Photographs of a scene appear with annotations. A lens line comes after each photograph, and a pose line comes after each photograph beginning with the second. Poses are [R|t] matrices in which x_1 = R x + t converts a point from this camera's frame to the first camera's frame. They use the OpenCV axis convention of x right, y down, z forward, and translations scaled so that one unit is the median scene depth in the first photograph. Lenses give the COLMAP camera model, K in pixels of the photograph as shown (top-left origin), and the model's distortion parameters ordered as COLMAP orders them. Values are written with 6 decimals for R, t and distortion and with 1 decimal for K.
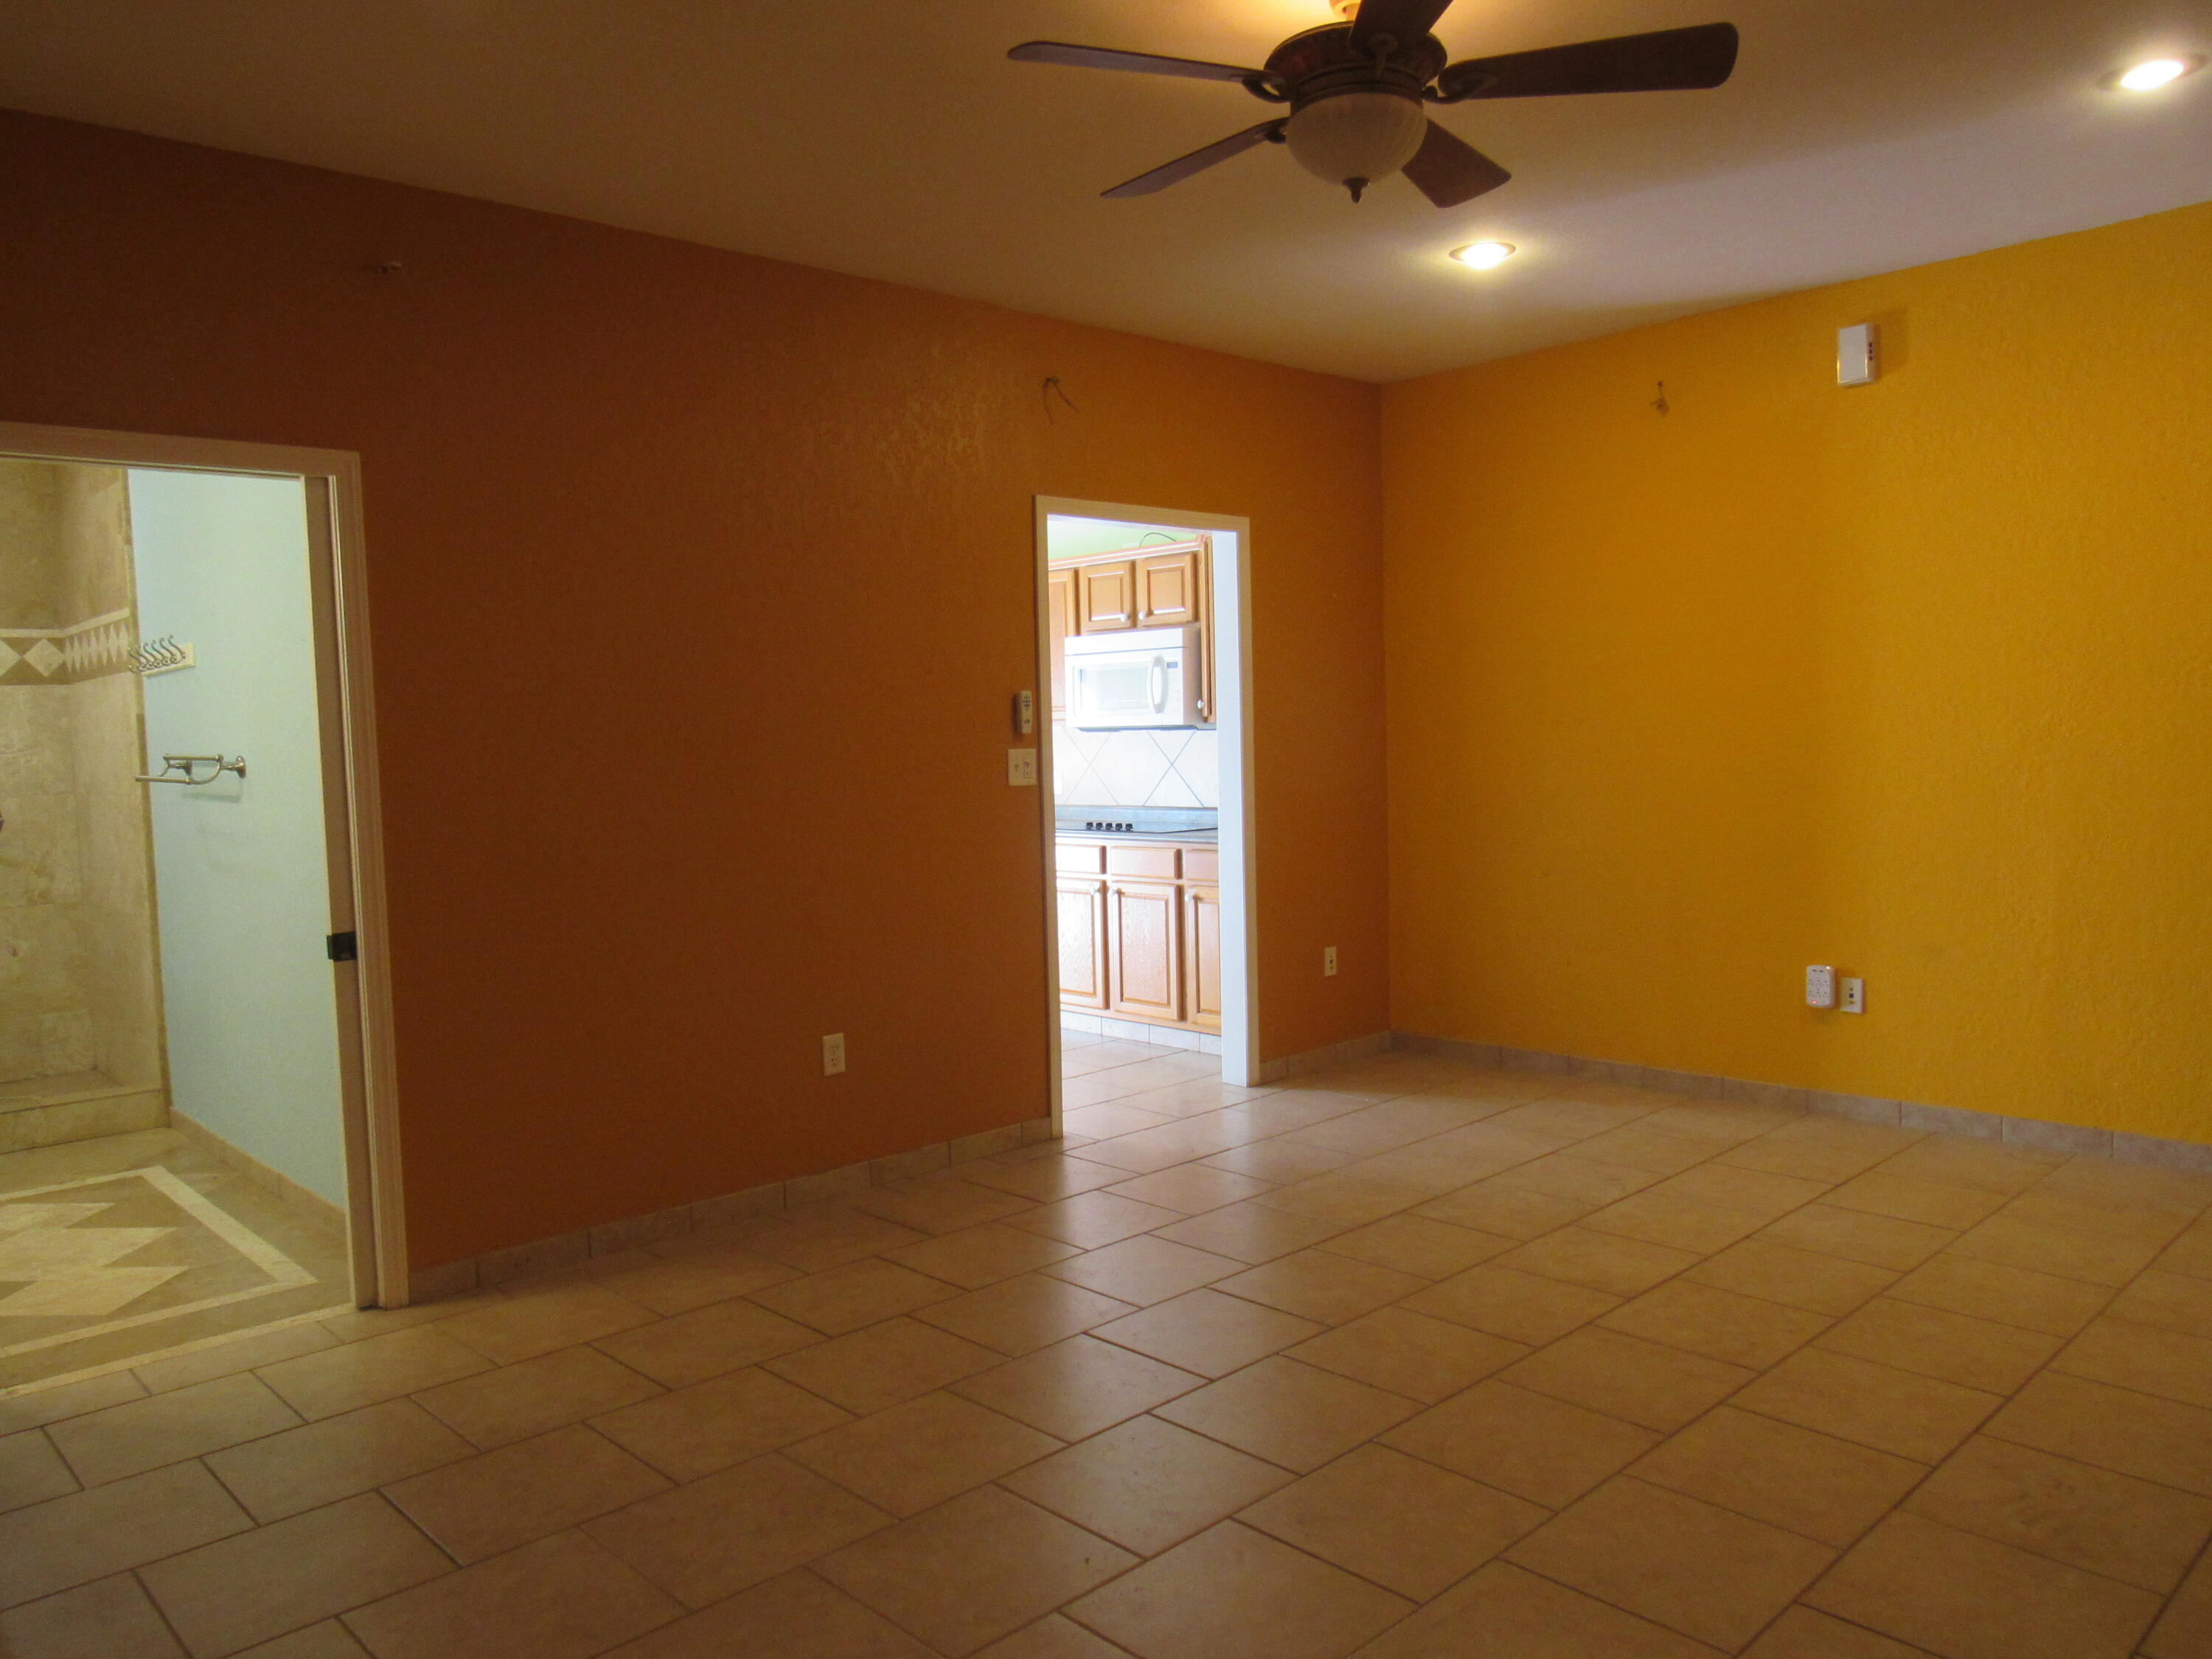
lens RADIAL K [[1600.4, 0, 1104.0], [0, 1600.4, 827.8], [0, 0, 1]] dist [-0.032651, 0.017027]
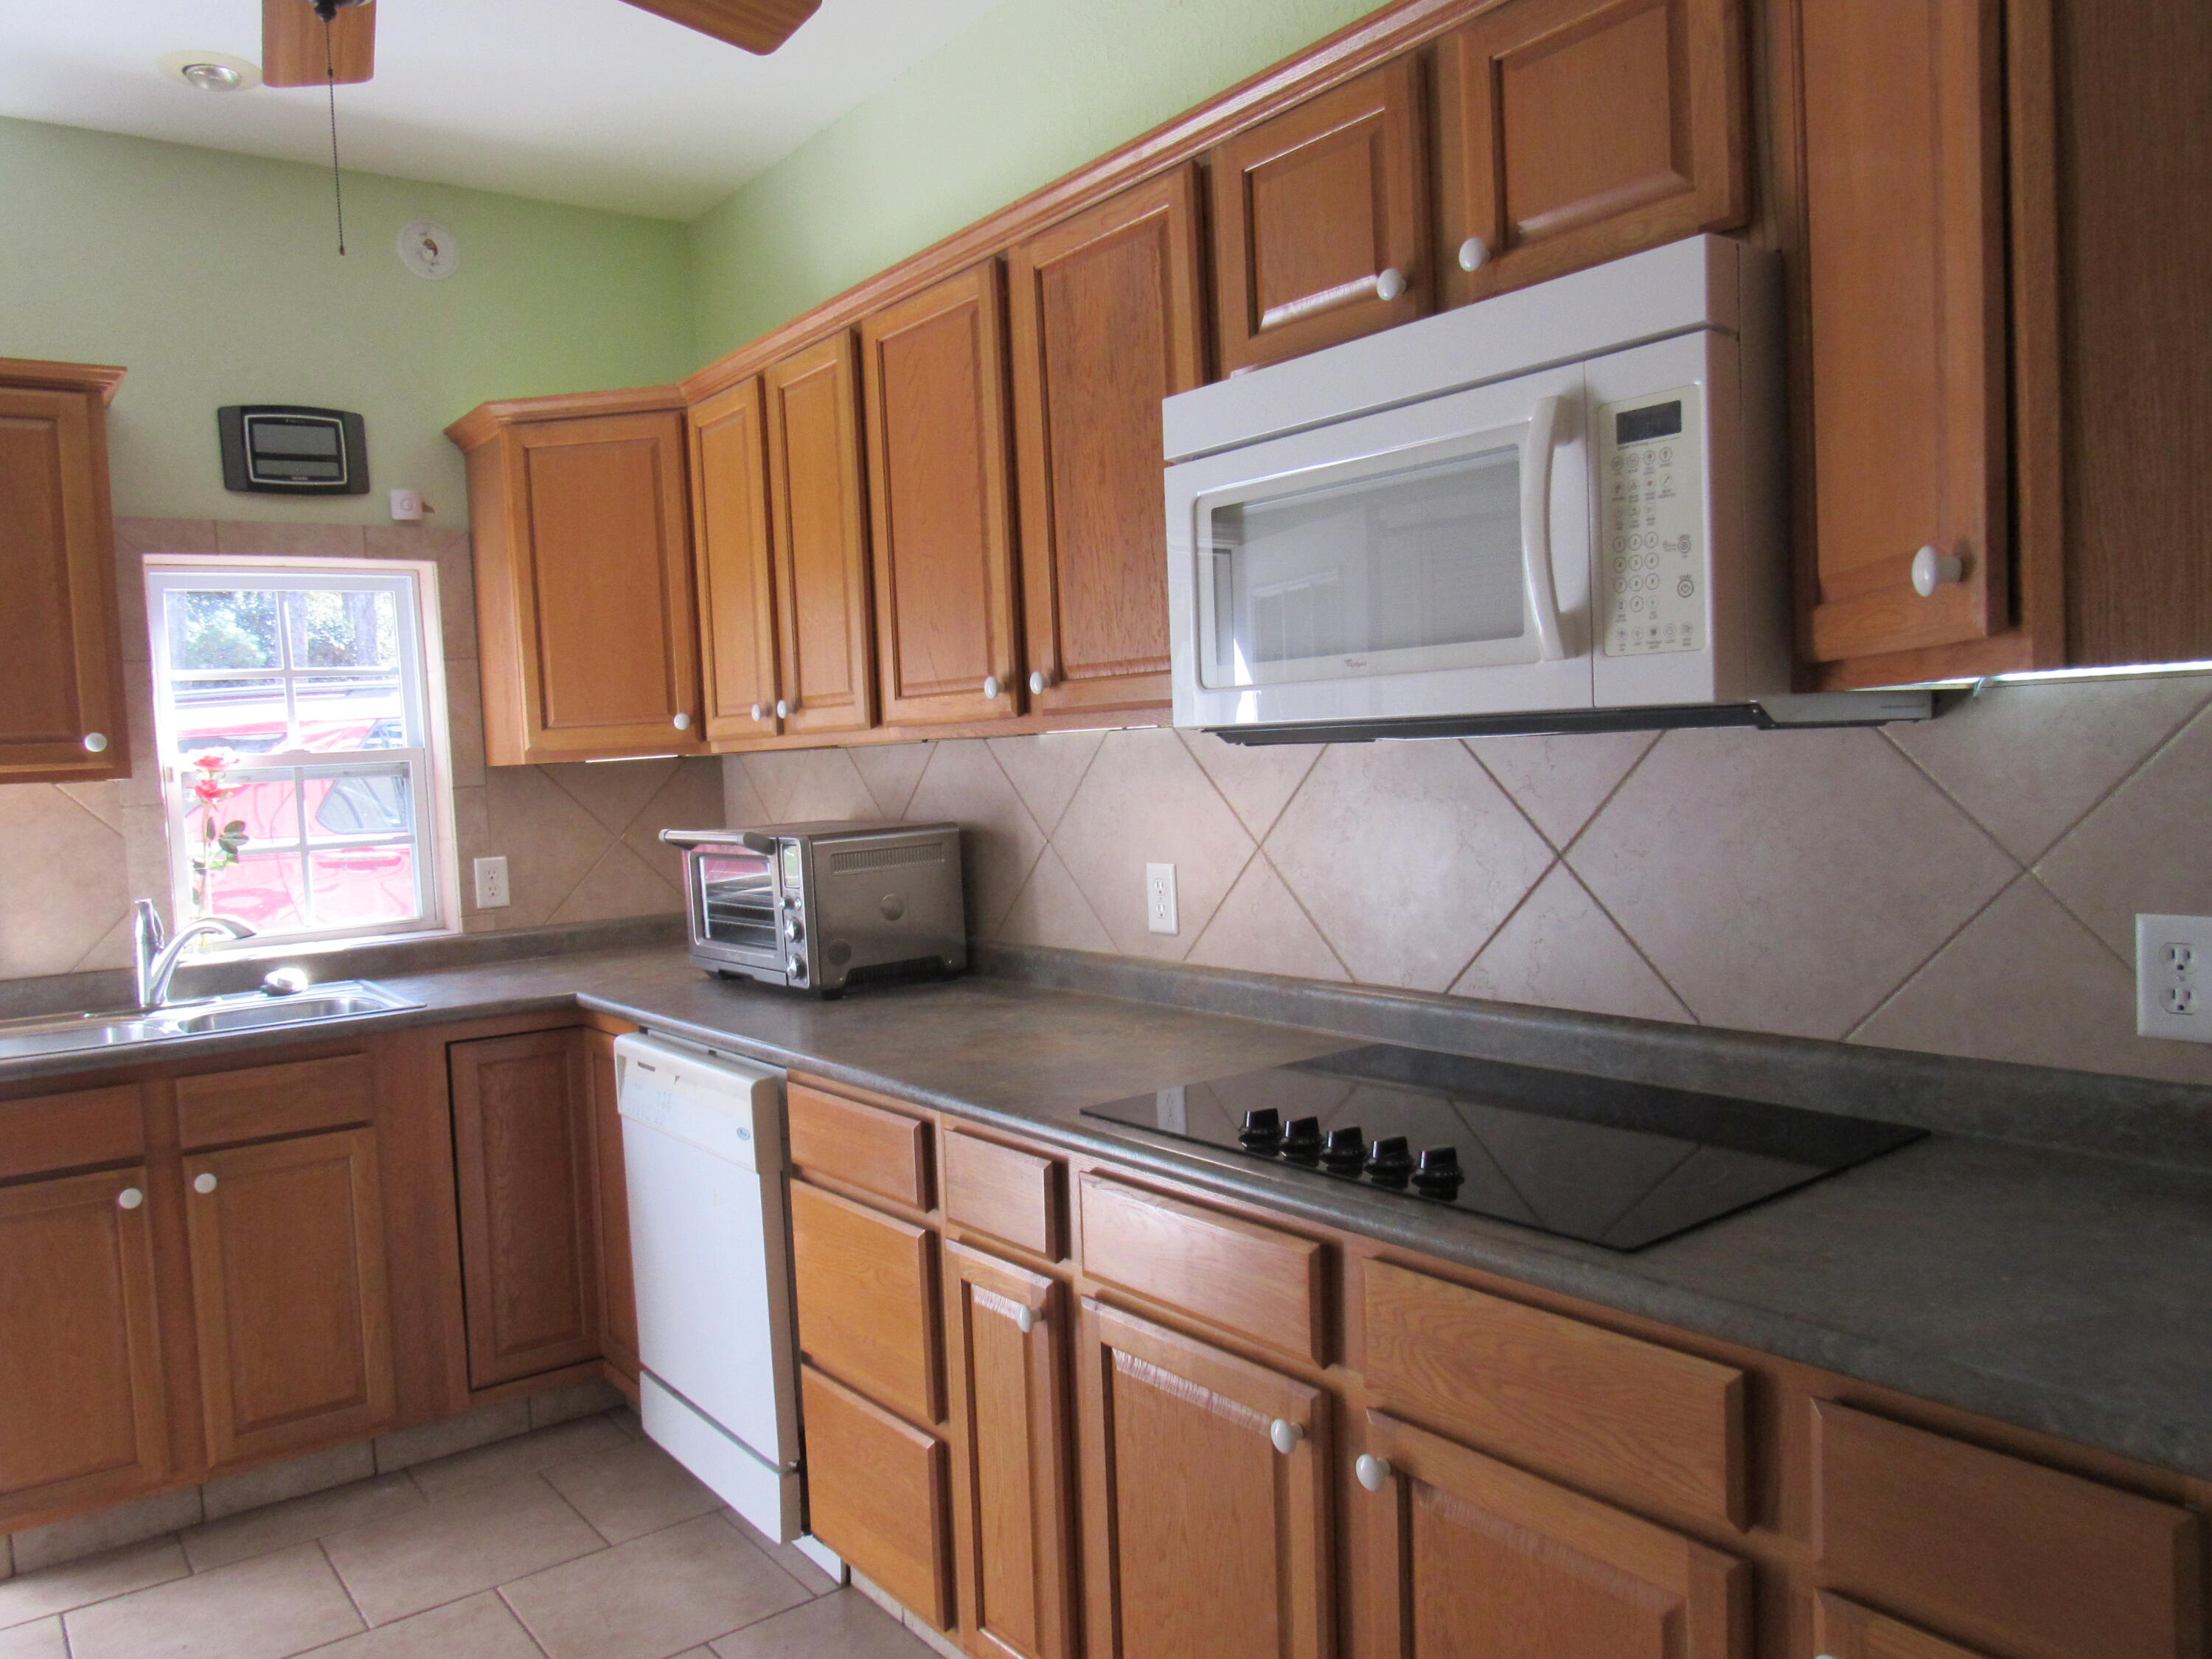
lens RADIAL K [[1600.4, 0, 1106.0], [0, 1600.4, 835.9], [0, 0, 1]] dist [-0.032651, 0.017027]
pose [[0.994093, -0.014518, -0.107559, -0.006653], [0.013962, 0.999885, -0.005928, -0.046456], [0.107633, 0.004391, 0.994181, 0.772460]]
